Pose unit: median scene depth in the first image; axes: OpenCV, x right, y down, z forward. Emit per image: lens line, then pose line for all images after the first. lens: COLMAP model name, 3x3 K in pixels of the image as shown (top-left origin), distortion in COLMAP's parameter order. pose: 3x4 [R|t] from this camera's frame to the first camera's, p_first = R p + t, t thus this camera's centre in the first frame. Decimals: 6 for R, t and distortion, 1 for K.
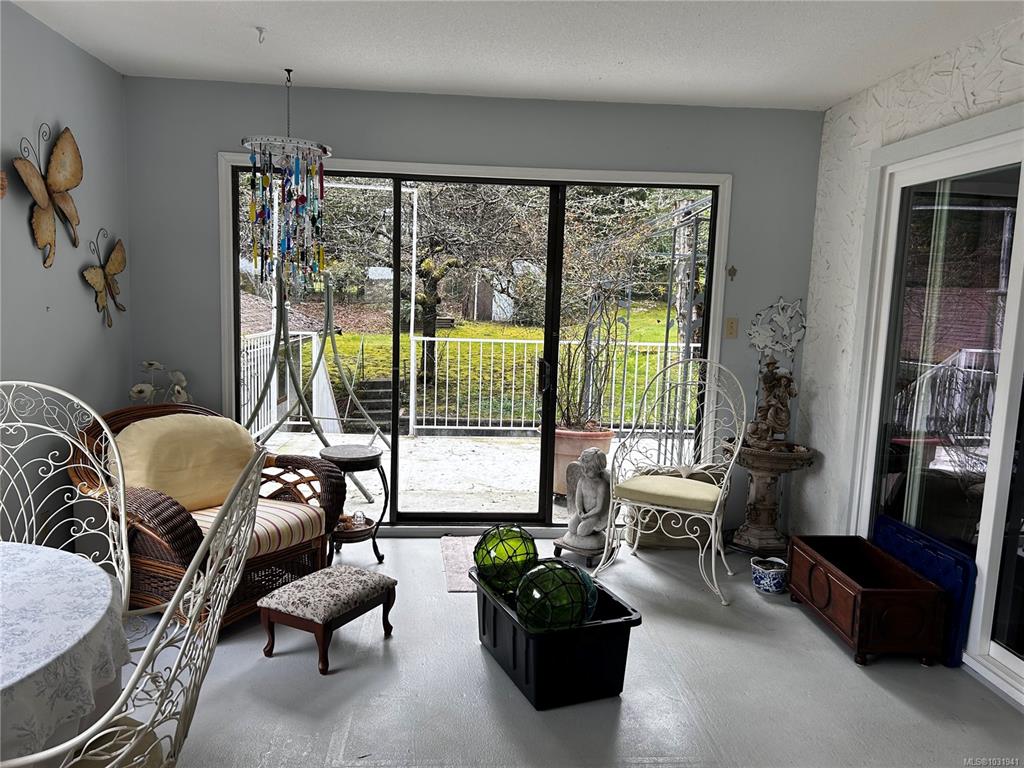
lens RADIAL K [[773.5, 0, 509.6], [0, 773.5, 384.9], [0, 0, 1]] dist [0.062090, -0.086185]
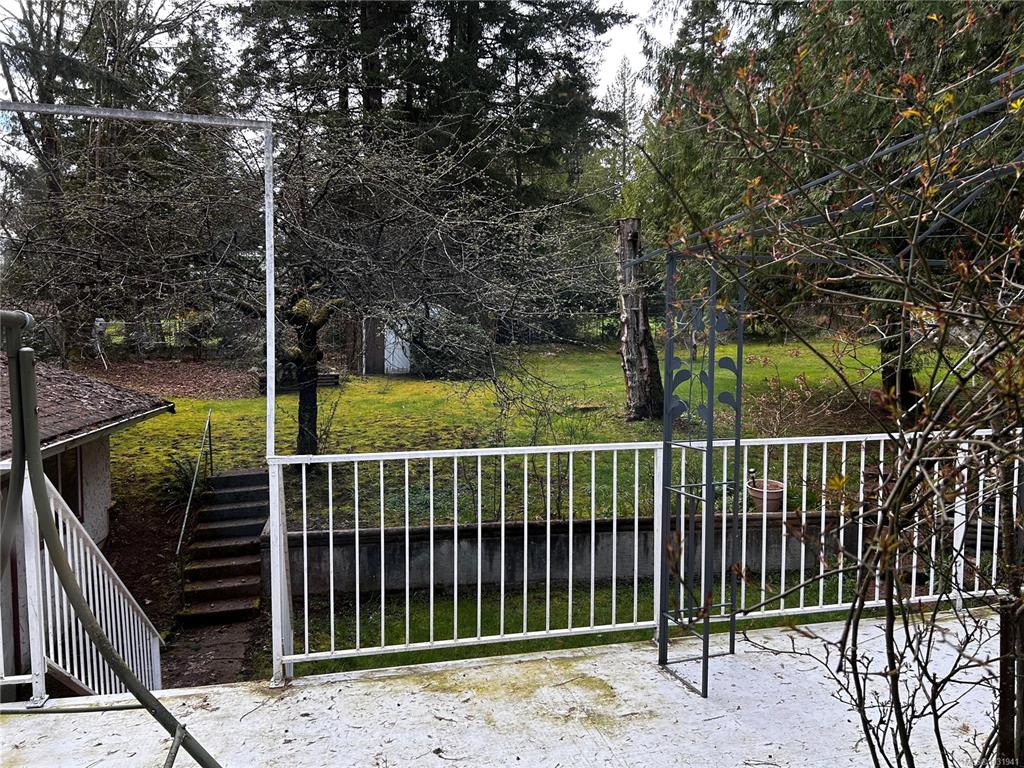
lens RADIAL K [[773.5, 0, 515.8], [0, 773.5, 387.1], [0, 0, 1]] dist [0.062090, -0.086185]
pose [[0.986530, -0.042146, 0.158060, -0.022624], [0.050425, 0.997538, -0.048737, -0.029681], [-0.155616, 0.056051, 0.986226, 0.216592]]
